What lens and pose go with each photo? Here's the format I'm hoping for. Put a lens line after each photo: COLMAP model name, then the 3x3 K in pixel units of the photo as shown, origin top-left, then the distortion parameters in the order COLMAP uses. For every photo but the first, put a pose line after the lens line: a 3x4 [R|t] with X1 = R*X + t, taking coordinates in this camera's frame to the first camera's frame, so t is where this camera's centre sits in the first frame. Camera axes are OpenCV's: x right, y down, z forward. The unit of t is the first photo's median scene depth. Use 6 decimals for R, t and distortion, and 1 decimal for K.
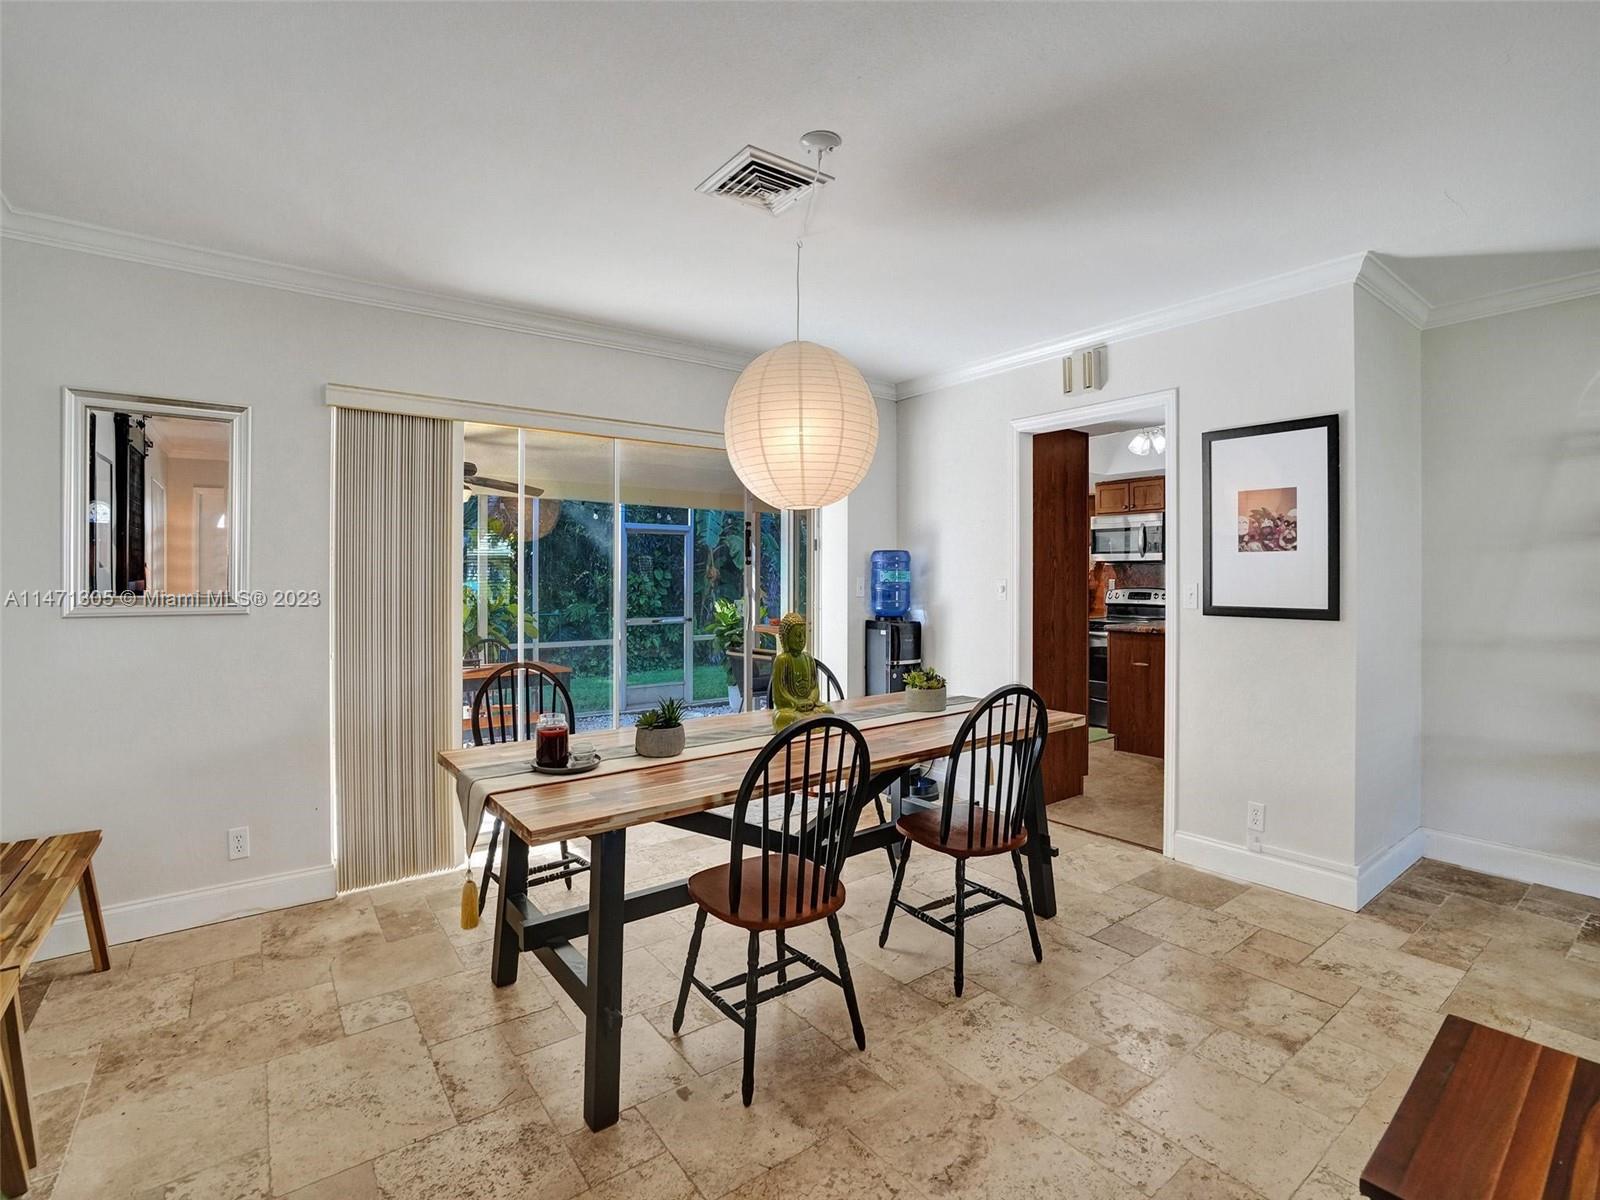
lens RADIAL K [[743.9, 0, 804.0], [0, 743.9, 588.5], [0, 0, 1]] dist [-0.034459, 0.000738]
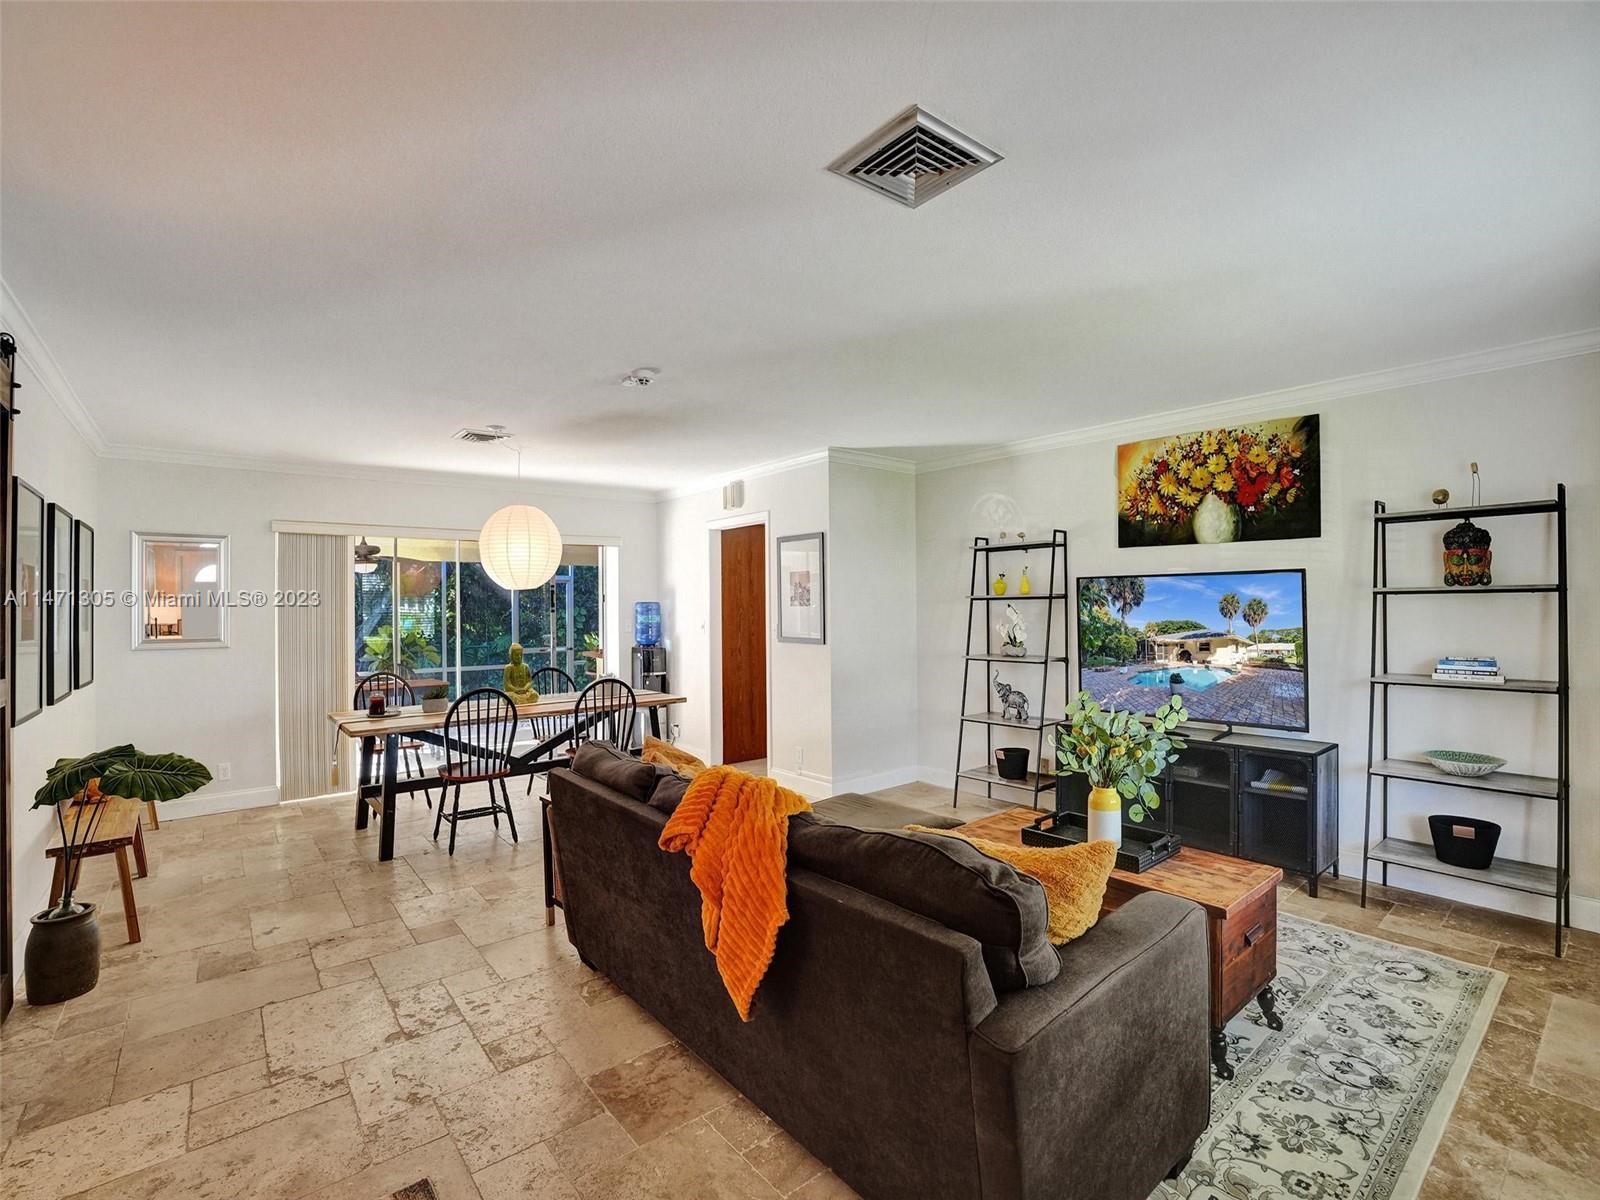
lens RADIAL K [[732.3, 0, 800.0], [0, 732.3, 600.0], [0, 0, 1]] dist [-0.036315, -0.000226]
pose [[0.999265, -0.018605, 0.033529, 0.560907], [0.019269, 0.999623, -0.019581, -0.029849], [-0.033152, 0.020213, 0.999246, -0.775407]]
